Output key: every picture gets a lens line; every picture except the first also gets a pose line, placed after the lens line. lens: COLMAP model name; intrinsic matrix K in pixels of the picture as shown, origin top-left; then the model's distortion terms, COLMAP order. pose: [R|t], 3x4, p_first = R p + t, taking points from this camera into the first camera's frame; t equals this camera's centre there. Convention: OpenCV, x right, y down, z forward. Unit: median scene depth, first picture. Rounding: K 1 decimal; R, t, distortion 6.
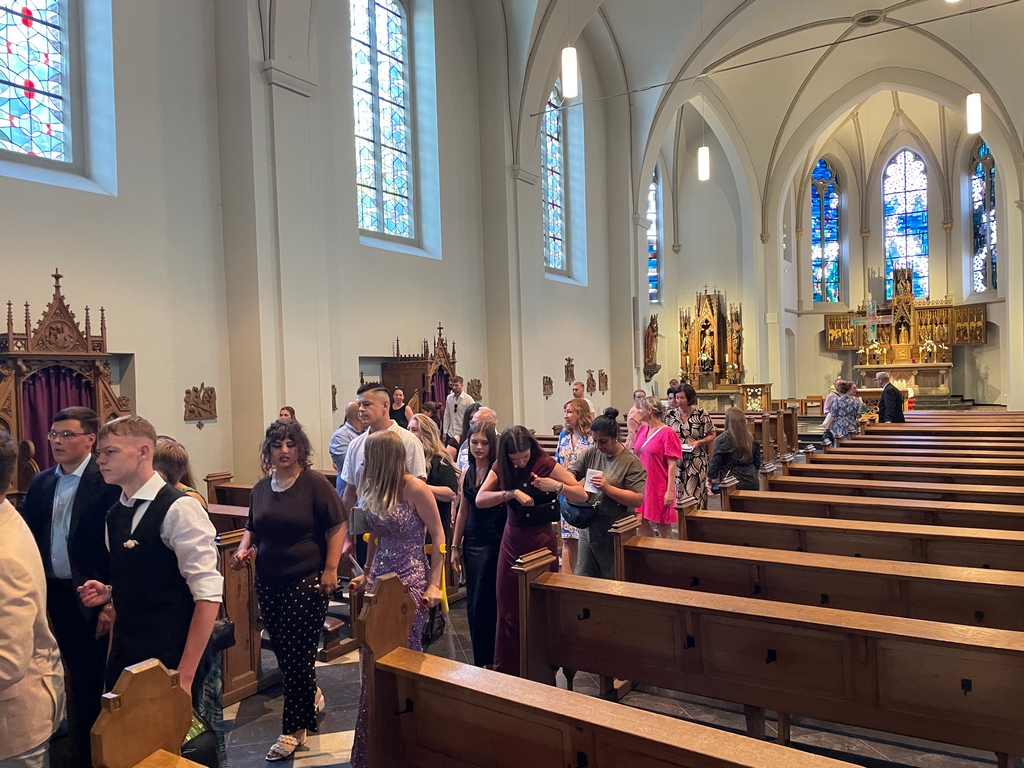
lens RADIAL K [[777.6, 0, 515.1], [0, 777.6, 388.2], [0, 0, 1]] dist [0.091678, -0.114498]
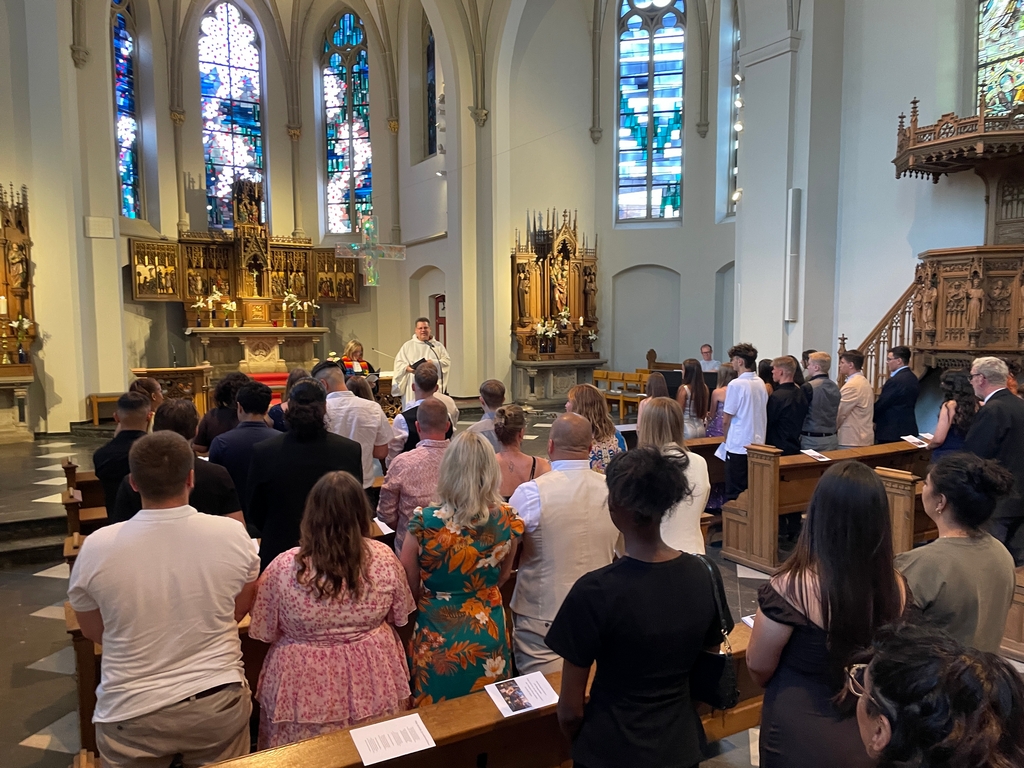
lens RADIAL K [[777.6, 0, 525.3], [0, 777.6, 394.5], [0, 0, 1]] dist [0.091678, -0.114498]
pose [[0.458092, -0.053008, 0.887323, 0.003755], [-0.000107, 0.998217, 0.059688, -0.013814], [-0.888905, -0.027437, 0.457270, 0.497000]]
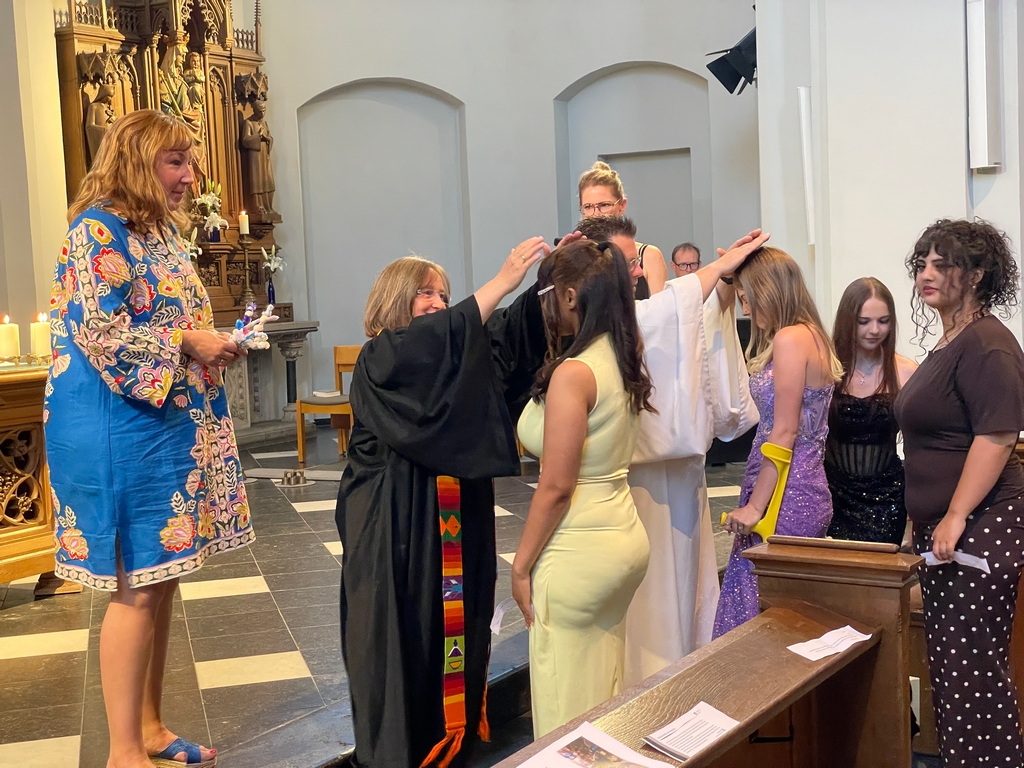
lens RADIAL K [[1537.1, 0, 507.4], [0, 1537.1, 390.8], [0, 0, 1]] dist [0.124233, 0.000000]
pose [[-0.016055, -0.048097, 0.998714, 0.116942], [0.054707, 0.997304, 0.048908, -0.003245], [-0.998373, 0.055422, -0.013380, 0.675285]]
